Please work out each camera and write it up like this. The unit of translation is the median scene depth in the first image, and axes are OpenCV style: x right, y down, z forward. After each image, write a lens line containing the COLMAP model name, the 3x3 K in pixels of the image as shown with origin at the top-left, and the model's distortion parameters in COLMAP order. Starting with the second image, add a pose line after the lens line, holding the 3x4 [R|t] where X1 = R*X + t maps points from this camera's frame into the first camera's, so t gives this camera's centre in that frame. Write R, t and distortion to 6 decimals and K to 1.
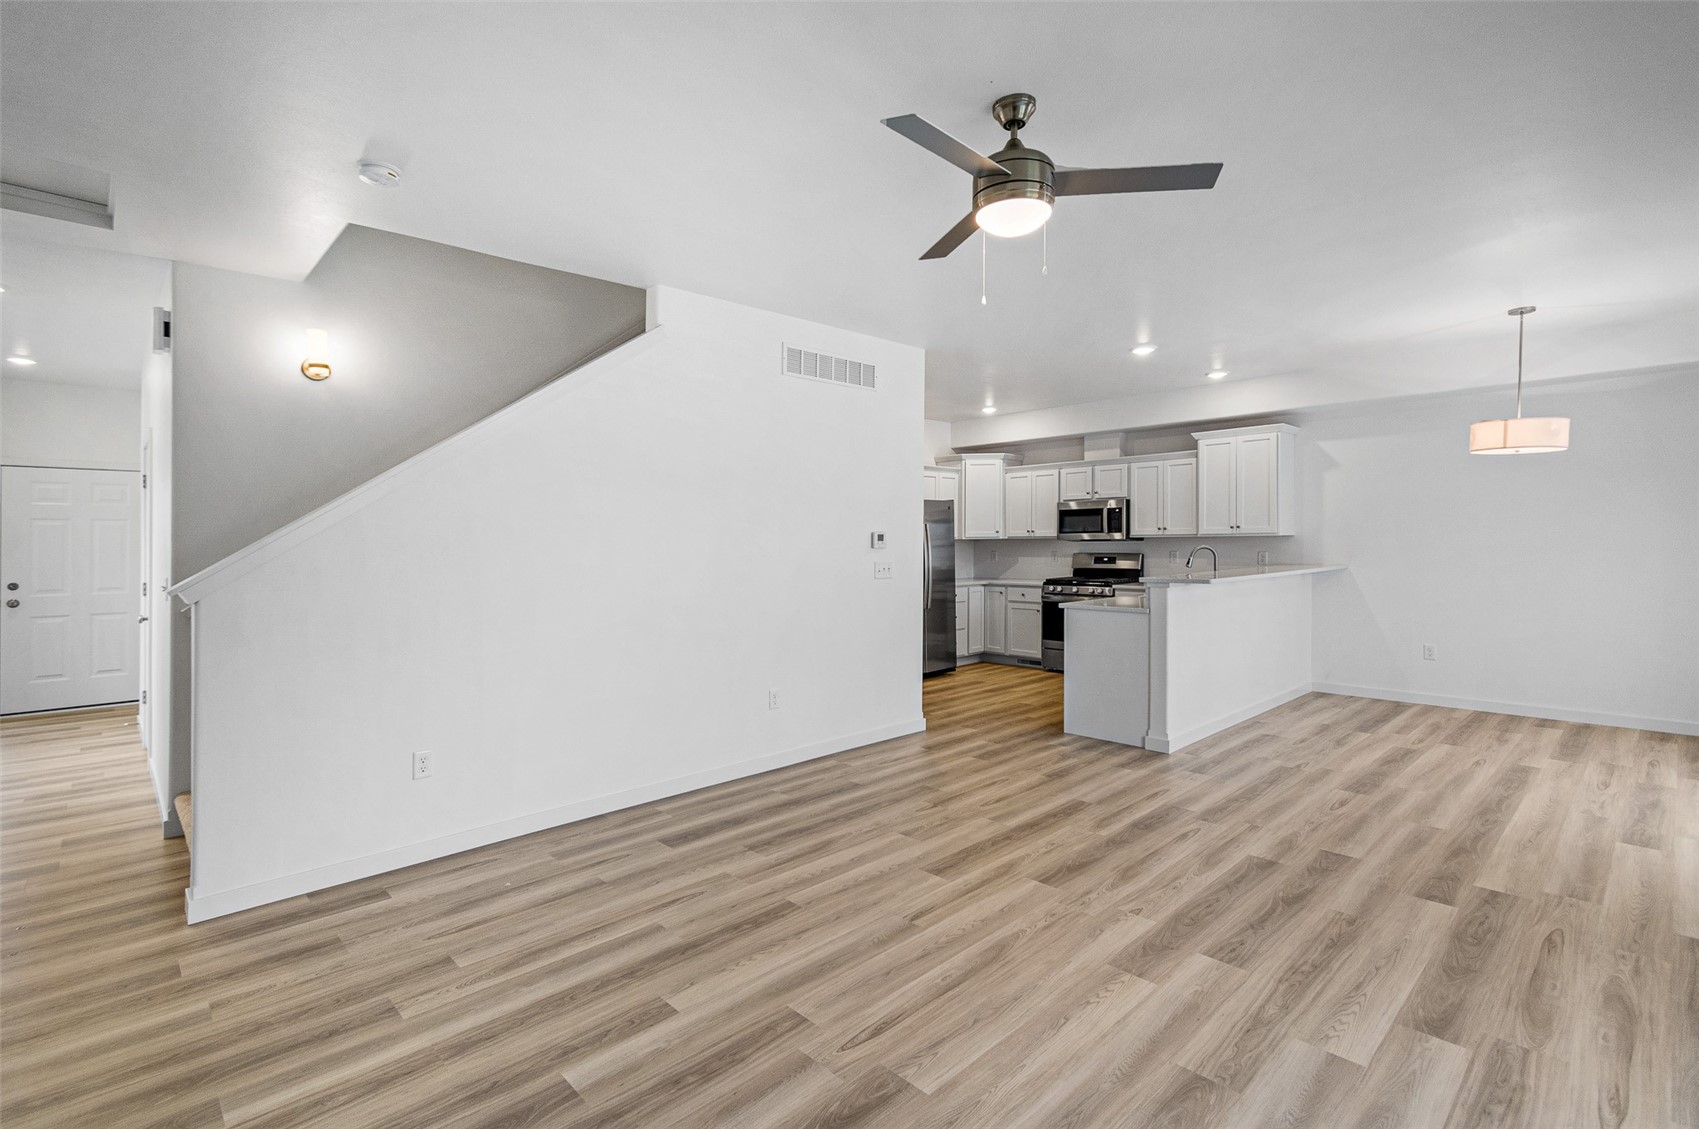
lens RADIAL K [[783.6, 0, 851.4], [0, 783.6, 546.4], [0, 0, 1]] dist [-0.002744, -0.000123]
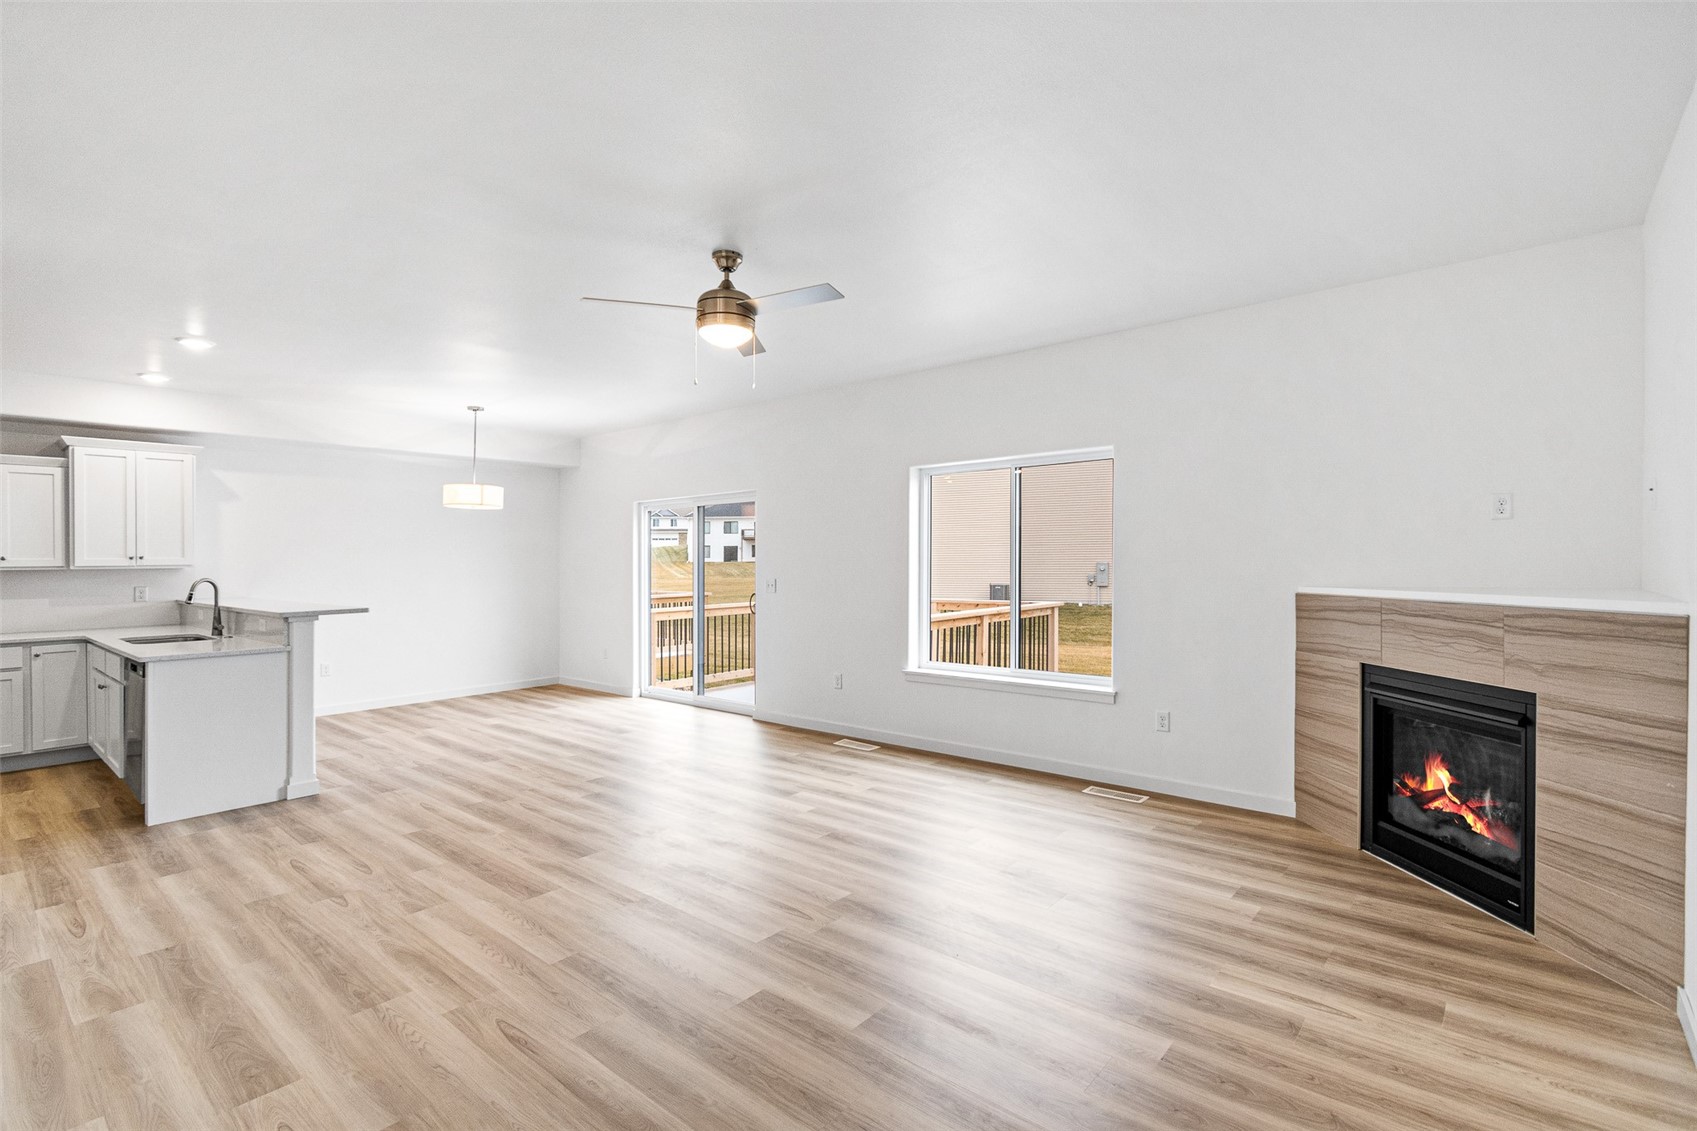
lens RADIAL K [[782.6, 0, 849.5], [0, 782.6, 568.6], [0, 0, 1]] dist [-0.002744, -0.000123]
pose [[-0.086299, -0.002127, 0.996267, -0.648021], [0.024409, 0.999693, 0.004249, 0.002427], [-0.995970, 0.024684, -0.086221, 0.470420]]
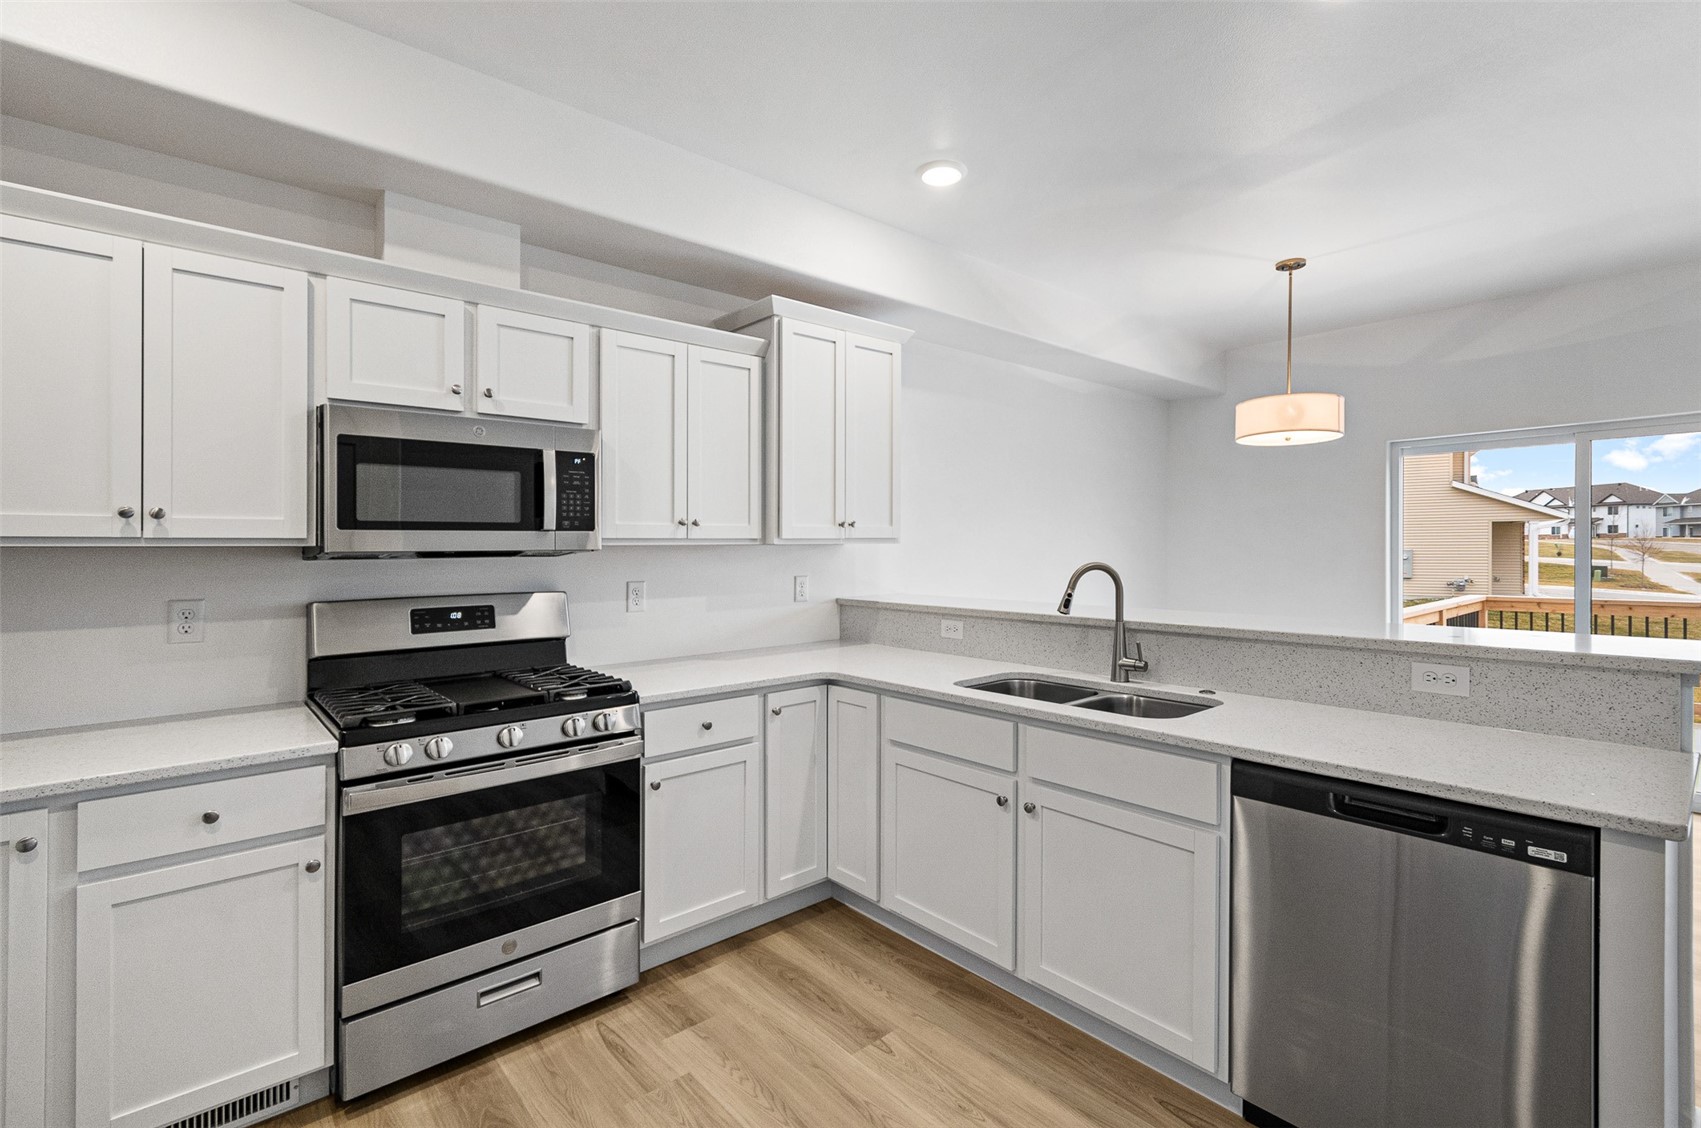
lens RADIAL K [[784.5, 0, 845.4], [0, 784.5, 554.5], [0, 0, 1]] dist [-0.002744, -0.000123]
pose [[0.042658, -0.000488, 0.999090, 0.036619], [0.011541, 0.999933, -0.000005, -0.010555], [-0.999023, 0.011530, 0.042661, 1.514160]]
